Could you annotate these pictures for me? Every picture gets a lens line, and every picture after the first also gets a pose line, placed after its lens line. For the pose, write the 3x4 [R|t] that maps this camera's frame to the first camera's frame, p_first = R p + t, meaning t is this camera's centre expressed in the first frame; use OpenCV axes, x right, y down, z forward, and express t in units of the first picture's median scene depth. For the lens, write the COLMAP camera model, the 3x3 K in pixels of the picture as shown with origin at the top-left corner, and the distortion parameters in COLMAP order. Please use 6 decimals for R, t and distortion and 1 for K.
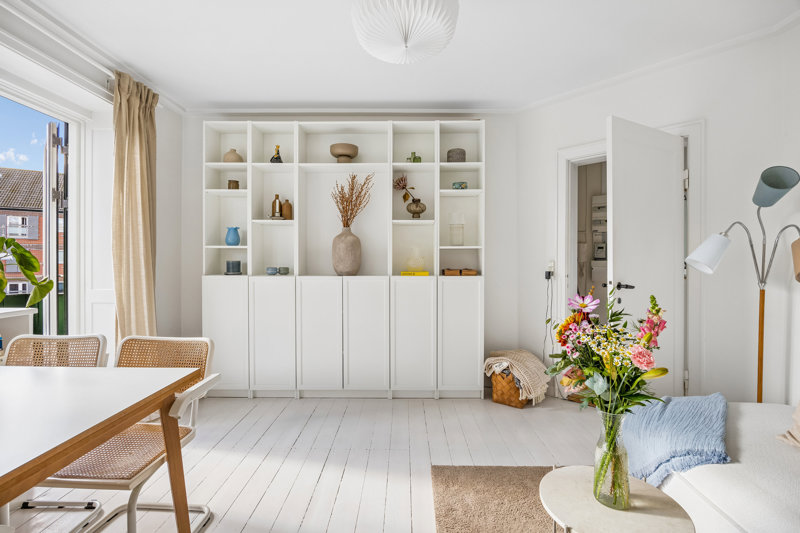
lens RADIAL K [[356.8, 0, 399.7], [0, 356.8, 261.9], [0, 0, 1]] dist [-0.001901, -0.000213]
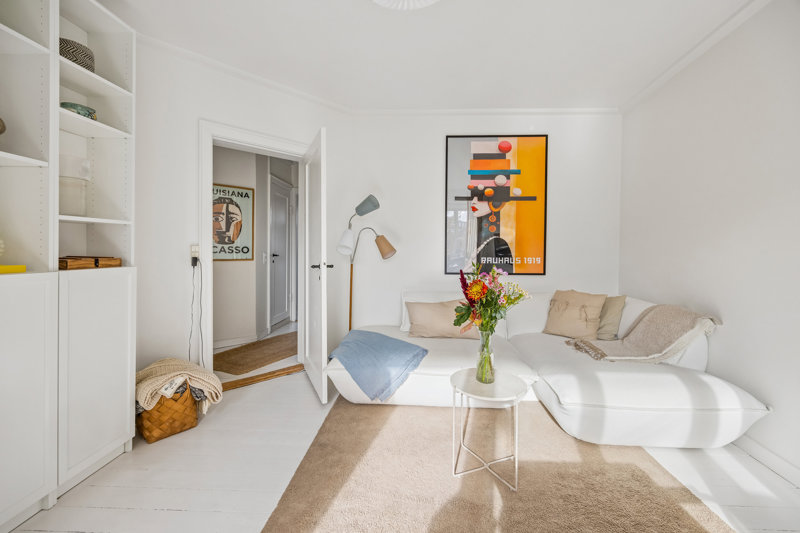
lens RADIAL K [[324.8, 0, 401.9], [0, 324.8, 255.9], [0, 0, 1]] dist [0.001604, 0.000246]
pose [[0.032007, -0.019245, 0.999302, -0.357530], [-0.006190, 0.999792, 0.019453, 0.005077], [-0.999468, -0.006808, 0.031881, 0.477866]]
